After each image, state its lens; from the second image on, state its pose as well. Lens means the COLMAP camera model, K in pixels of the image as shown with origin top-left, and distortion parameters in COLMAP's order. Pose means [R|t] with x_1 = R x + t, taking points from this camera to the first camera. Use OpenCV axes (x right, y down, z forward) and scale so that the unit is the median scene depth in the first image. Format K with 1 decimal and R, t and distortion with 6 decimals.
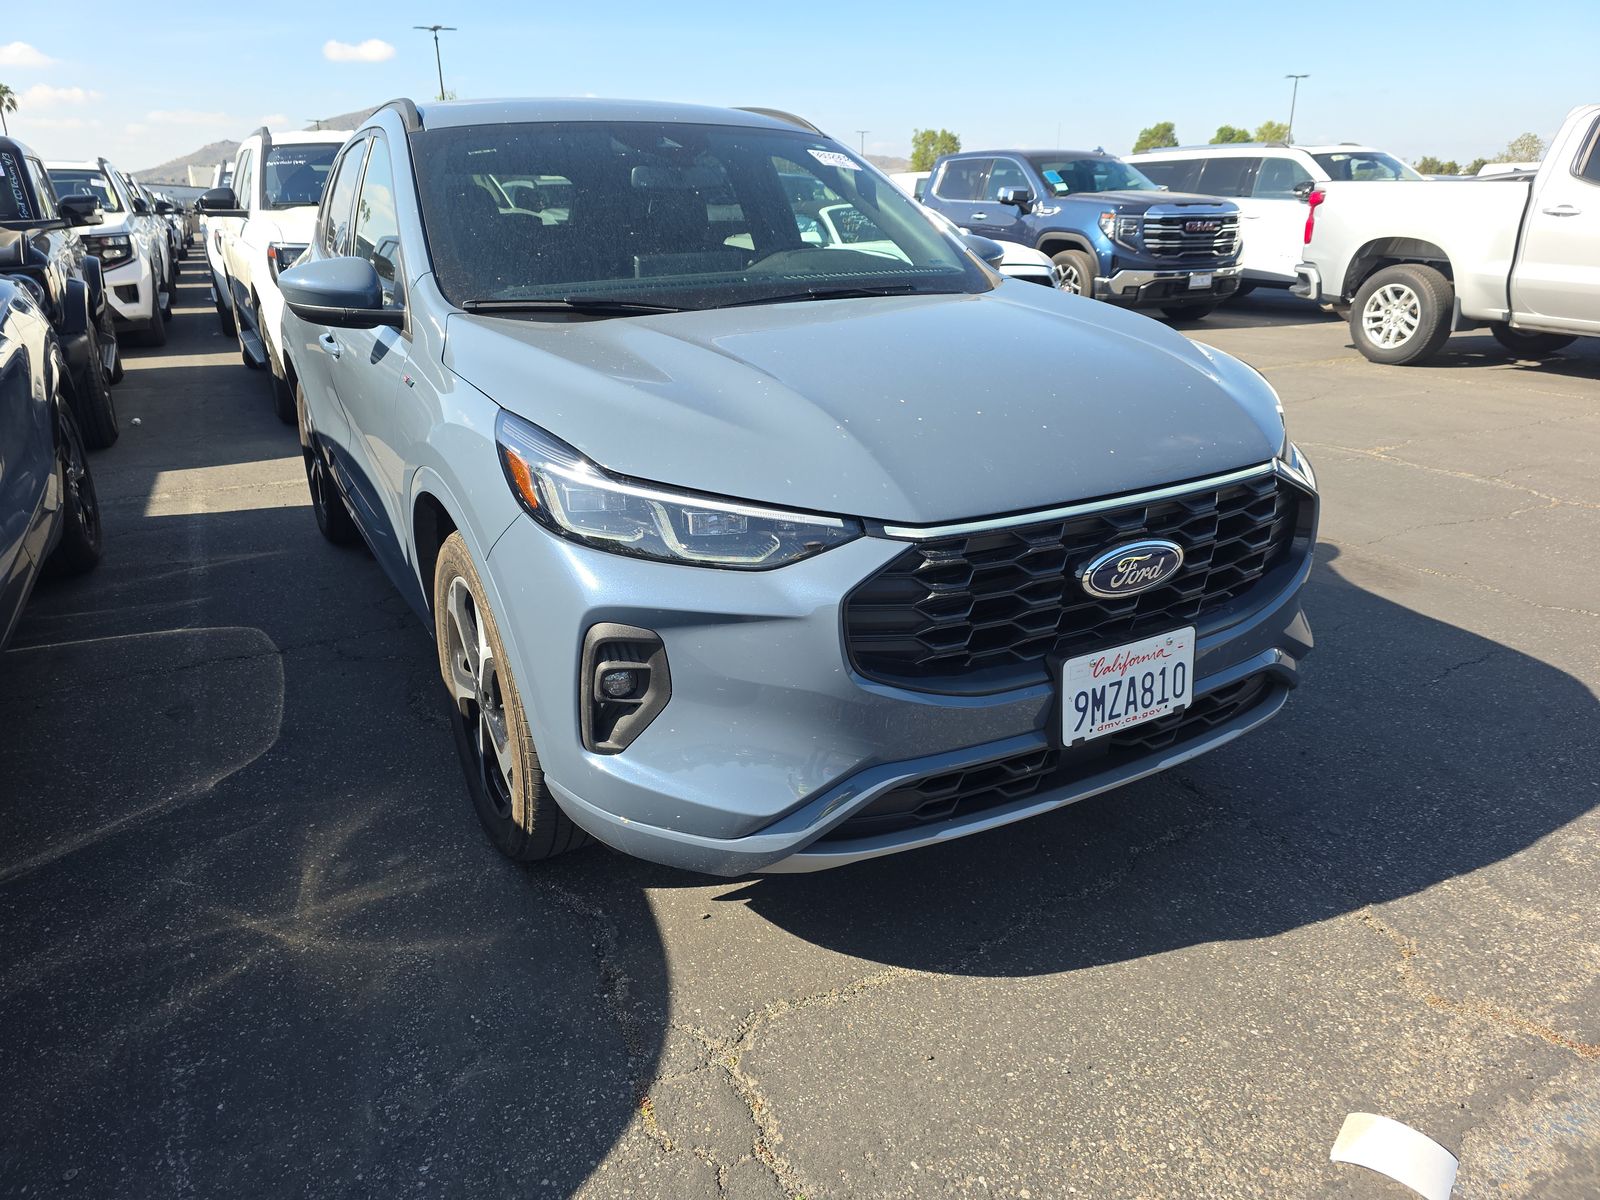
lens RADIAL K [[1105.9, 0, 809.0], [0, 1105.9, 599.0], [0, 0, 1]] dist [0.050367, -0.049523]
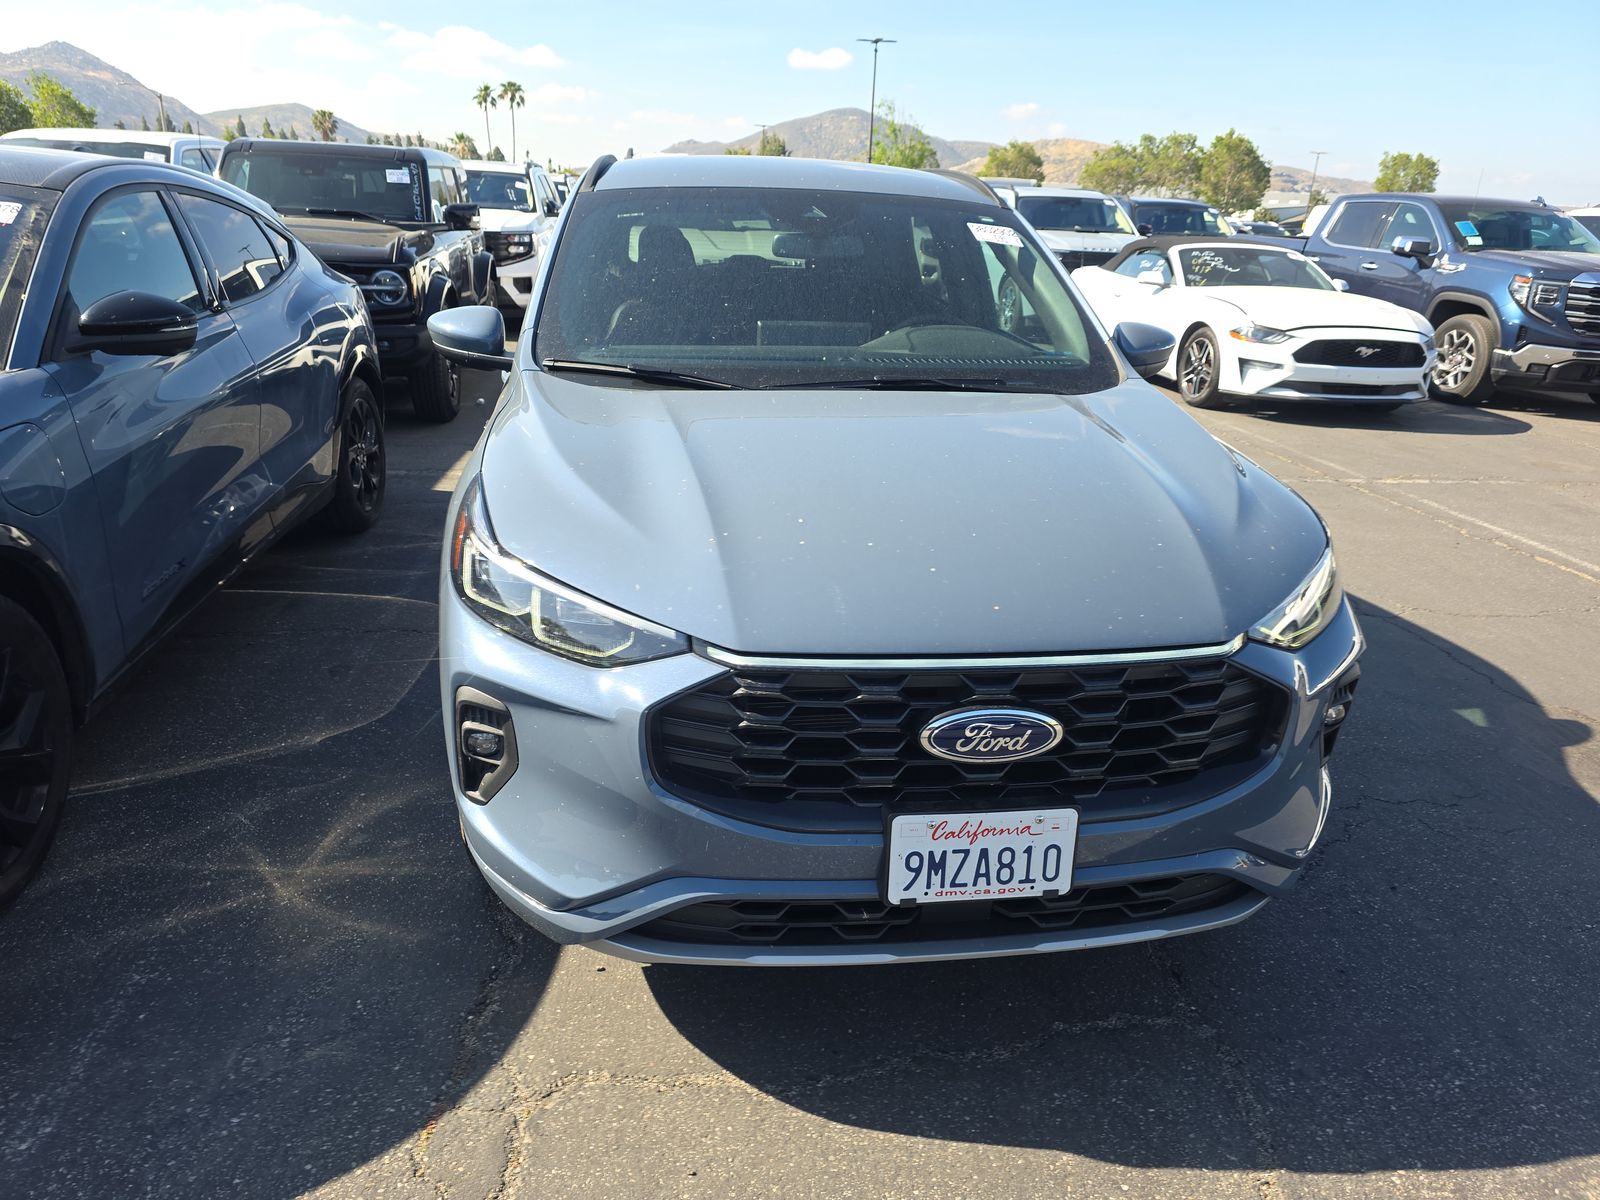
lens RADIAL K [[1105.9, 0, 746.9], [0, 1105.9, 622.4], [0, 0, 1]] dist [0.050367, -0.049523]
pose [[0.930307, 0.174605, -0.322555, 0.338357], [-0.173149, 0.984328, 0.033443, -0.102274], [0.323339, 0.024738, 0.945960, 0.045595]]
